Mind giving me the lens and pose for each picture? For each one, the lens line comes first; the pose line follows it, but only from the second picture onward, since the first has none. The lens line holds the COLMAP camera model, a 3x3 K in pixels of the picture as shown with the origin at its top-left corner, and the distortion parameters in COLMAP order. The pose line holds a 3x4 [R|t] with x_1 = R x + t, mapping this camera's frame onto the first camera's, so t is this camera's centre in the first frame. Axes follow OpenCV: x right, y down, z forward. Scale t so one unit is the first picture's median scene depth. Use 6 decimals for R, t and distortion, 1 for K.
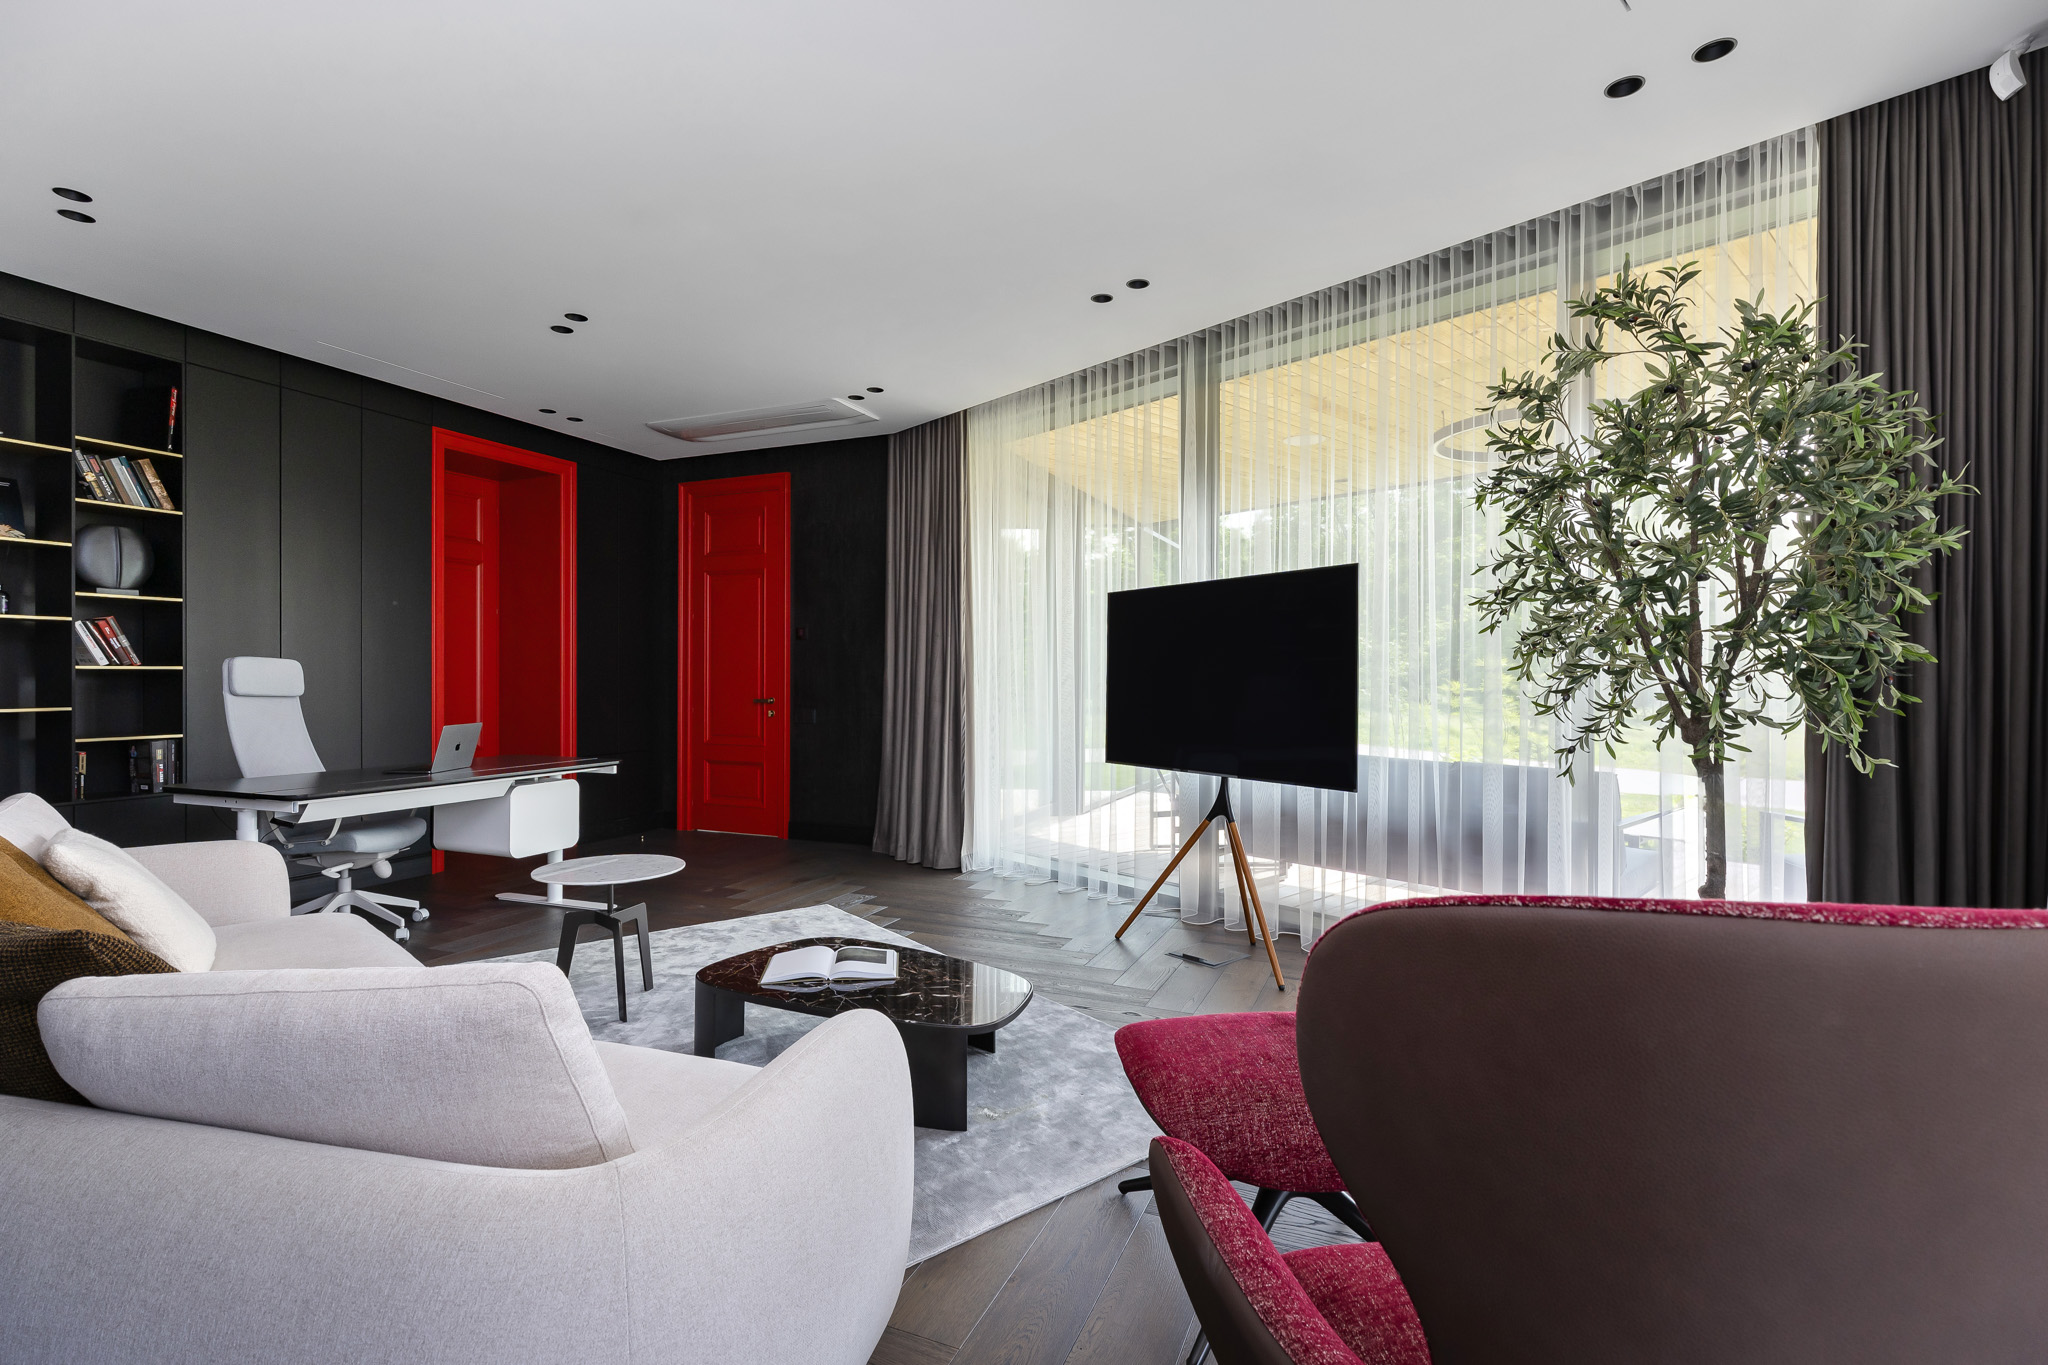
lens RADIAL K [[931.8, 0, 1026.2], [0, 931.8, 678.2], [0, 0, 1]] dist [0.000318, 0.000033]
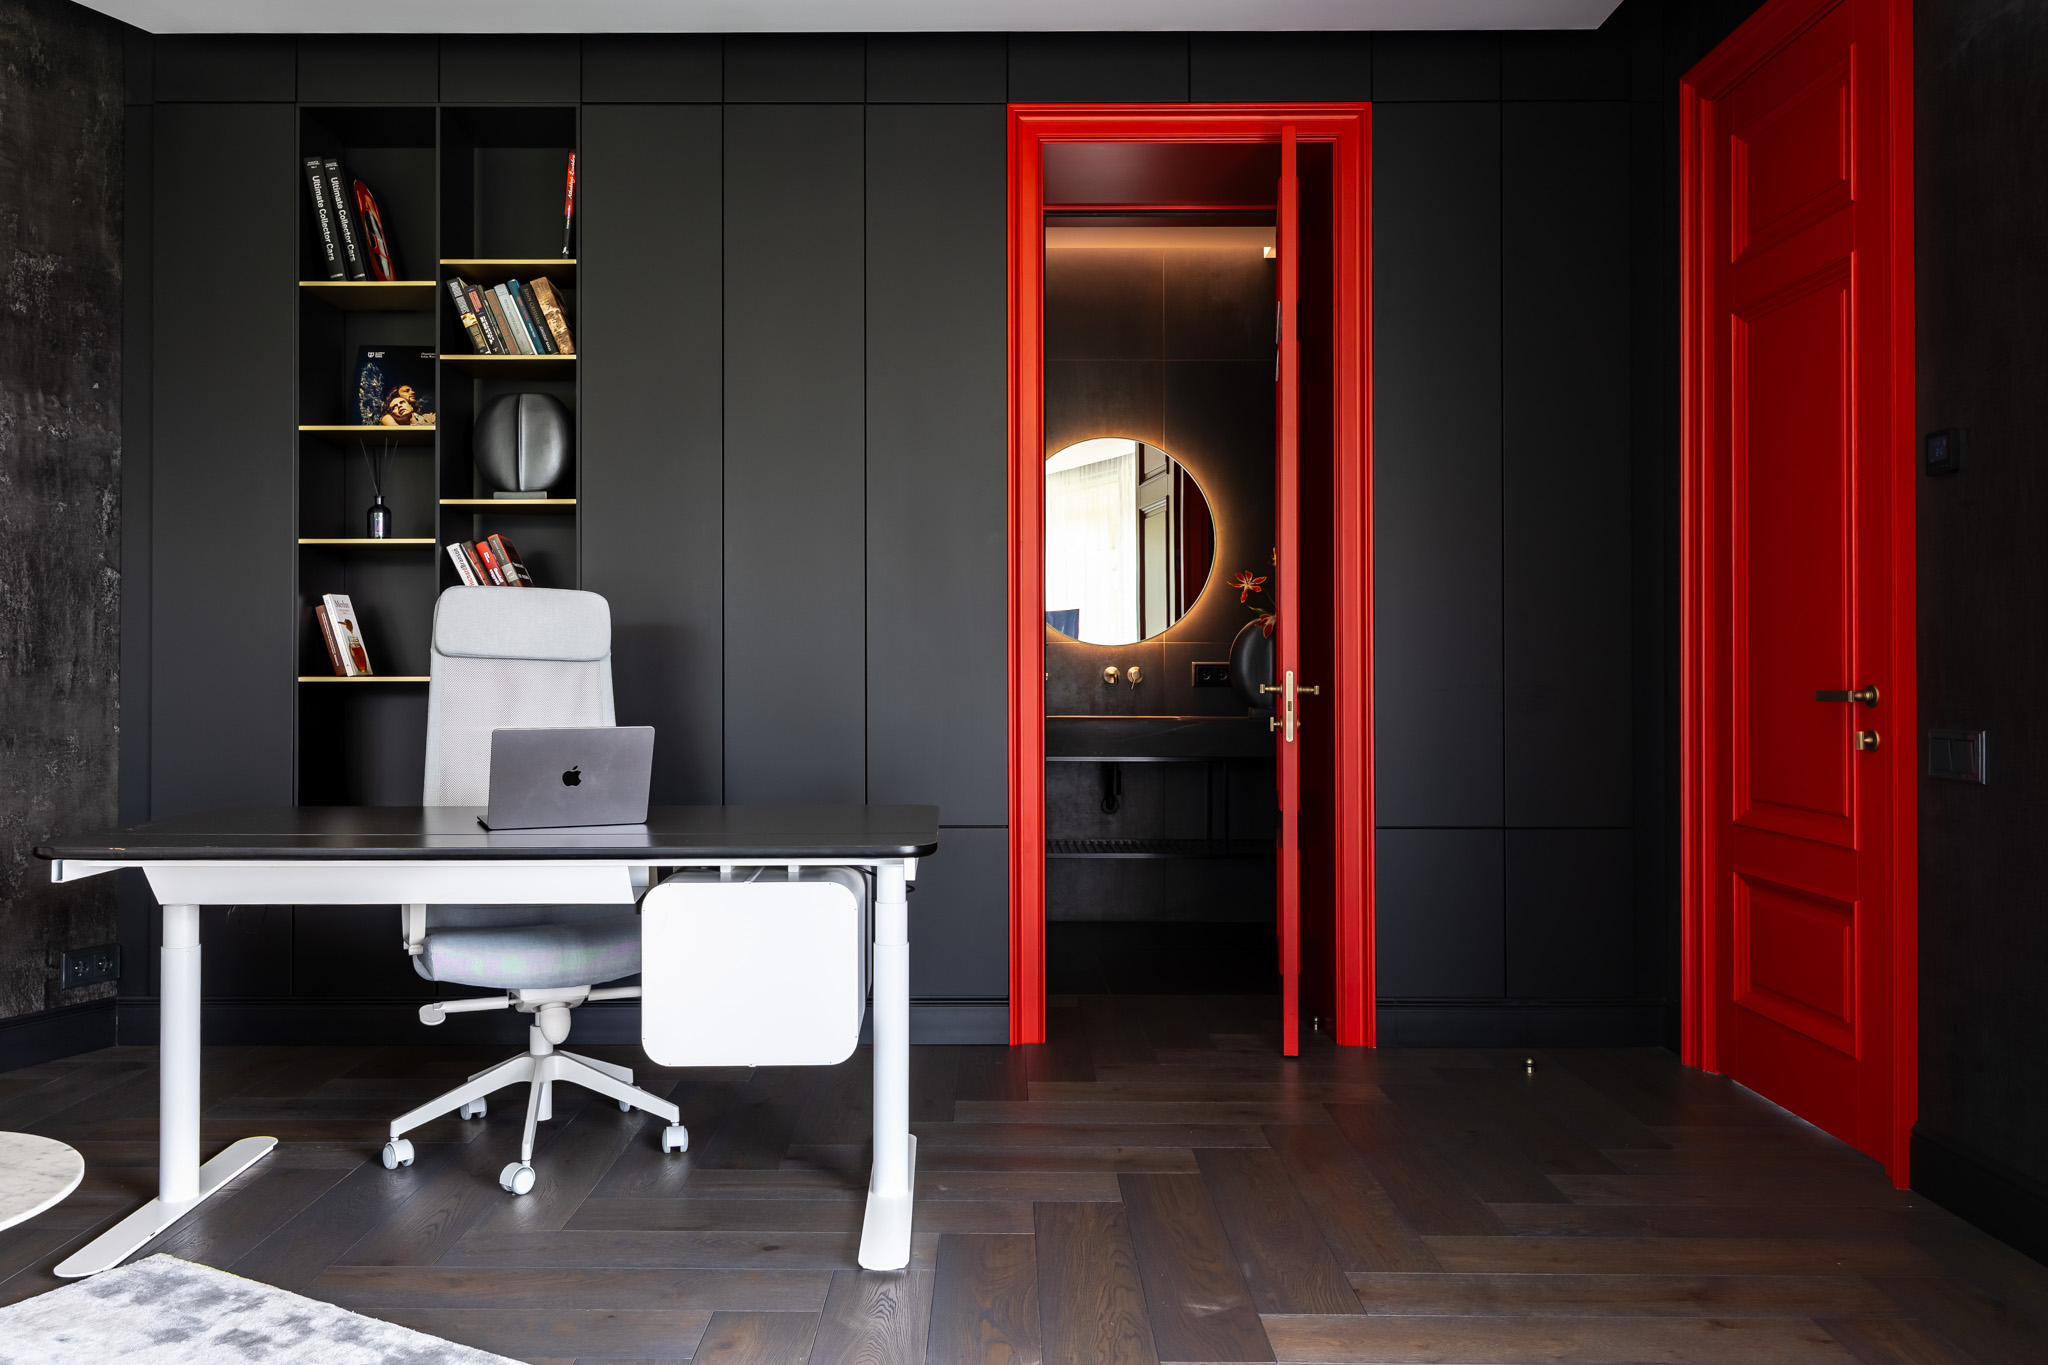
lens RADIAL K [[1490.9, 0, 1023.8], [0, 1490.9, 672.3], [0, 0, 1]] dist [0.000748, 0.000014]
pose [[0.379956, -0.003223, -0.924999, 0.090391], [-0.001809, 0.999989, -0.004227, 0.030103], [0.925003, 0.003280, 0.379946, 0.908179]]
